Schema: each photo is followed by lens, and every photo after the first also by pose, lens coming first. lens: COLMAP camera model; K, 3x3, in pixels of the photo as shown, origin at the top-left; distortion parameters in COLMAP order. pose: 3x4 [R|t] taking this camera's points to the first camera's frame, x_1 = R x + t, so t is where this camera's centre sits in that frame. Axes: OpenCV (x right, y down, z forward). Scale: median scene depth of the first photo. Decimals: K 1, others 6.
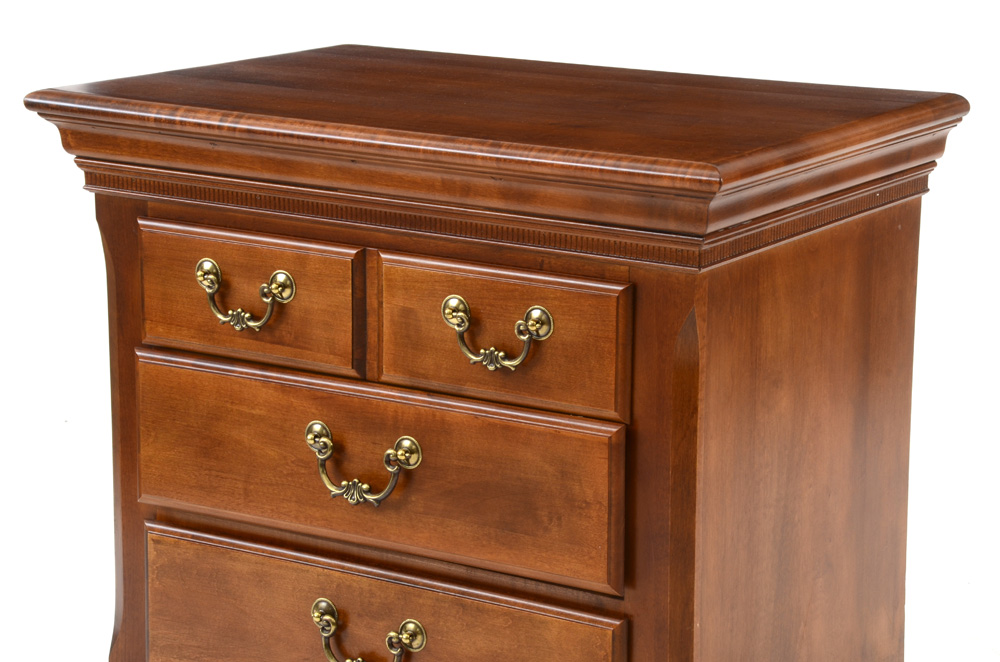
lens RADIAL K [[2547.1, 0, 498.3], [0, 2547.1, 335.0], [0, 0, 1]] dist [0.648295, 0.000000]
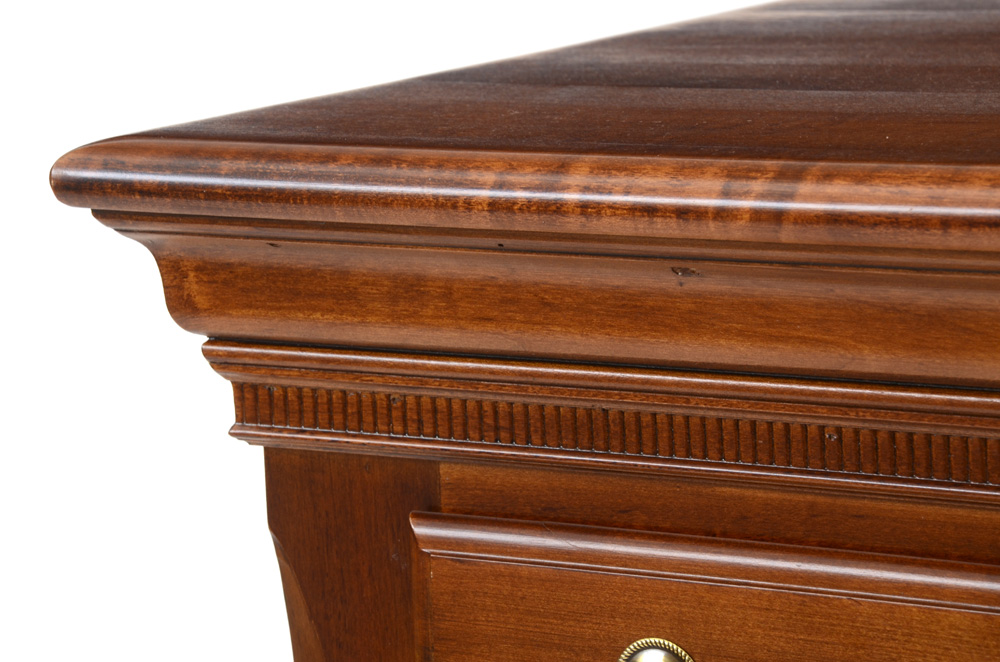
lens RADIAL K [[3998.0, 0, 497.3], [0, 3998.0, 336.0], [0, 0, 1]] dist [0.959743, 0.000000]
pose [[0.998518, -0.051192, 0.018463, -0.142708], [0.052203, 0.996877, -0.059255, -0.039390], [-0.015372, 0.060131, 0.998072, 0.524814]]
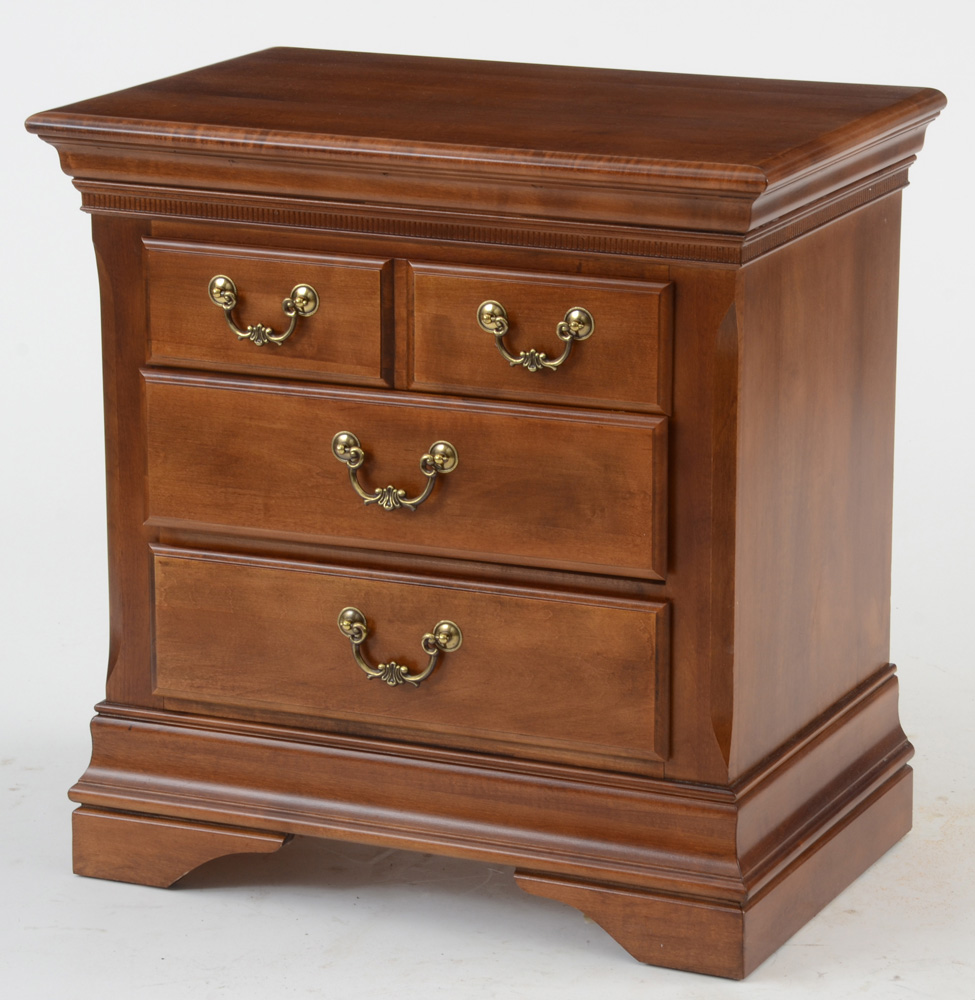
lens RADIAL K [[4132.6, 0, 477.2], [0, 4132.6, 490.6], [0, 0, 1]] dist [0.694686, 0.000000]
pose [[0.989574, -0.042495, 0.137612, -0.246783], [0.040192, 0.999002, 0.019472, 0.027271], [-0.138302, -0.013738, 0.990295, -0.635988]]
